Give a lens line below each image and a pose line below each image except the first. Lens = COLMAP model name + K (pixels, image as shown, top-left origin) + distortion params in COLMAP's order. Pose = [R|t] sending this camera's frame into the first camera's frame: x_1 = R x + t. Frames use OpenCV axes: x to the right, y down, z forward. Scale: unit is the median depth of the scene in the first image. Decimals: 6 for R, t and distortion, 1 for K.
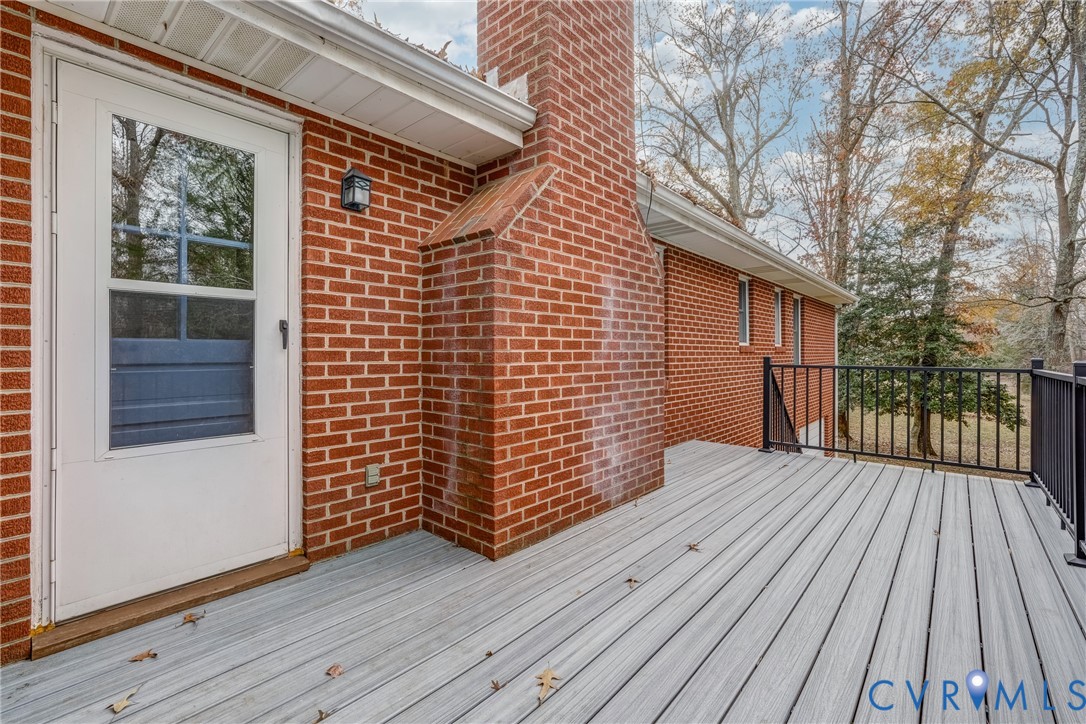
lens RADIAL K [[477.1, 0, 541.0], [0, 477.1, 358.2], [0, 0, 1]] dist [0.001236, 0.001093]
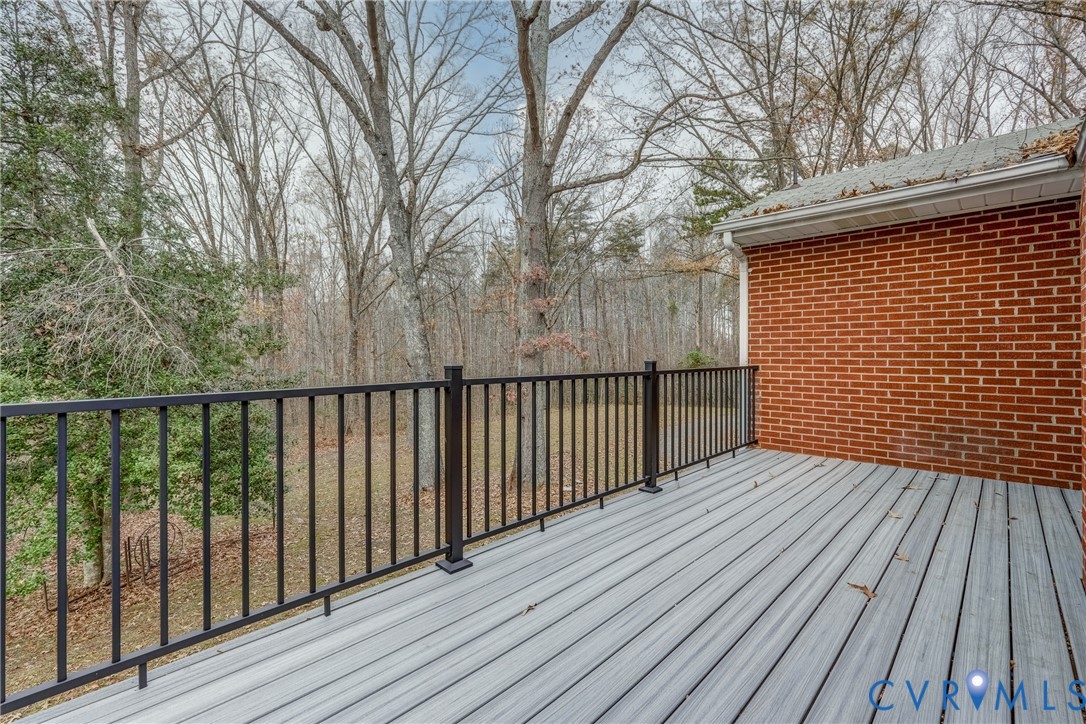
lens RADIAL K [[477.1, 0, 541.0], [0, 477.1, 358.2], [0, 0, 1]] dist [0.001236, 0.001093]
pose [[-0.998888, 0.021173, 0.042136, 0.740887], [0.021558, 0.999730, 0.008695, -0.030306], [-0.041940, 0.009594, -0.999074, 1.615611]]
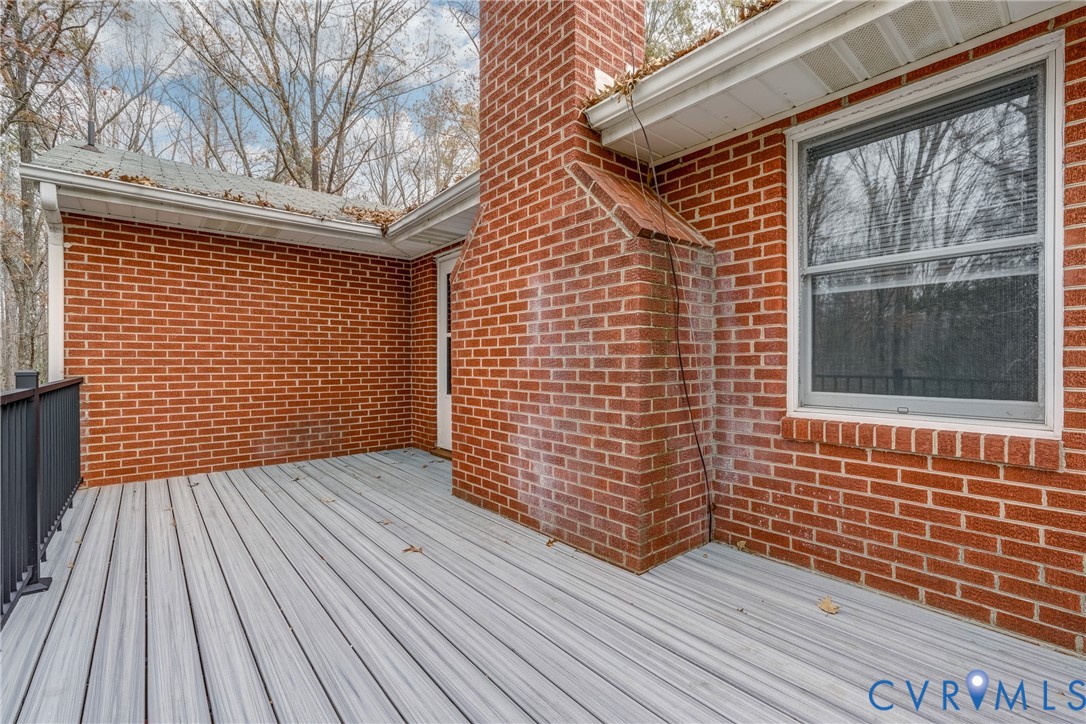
lens RADIAL K [[477.1, 0, 541.0], [0, 477.1, 358.2], [0, 0, 1]] dist [0.001236, 0.001093]
pose [[-0.152602, 0.011083, -0.988226, 1.126883], [0.008221, 0.999917, 0.009945, -0.023816], [0.988254, -0.006606, -0.152680, 1.243535]]
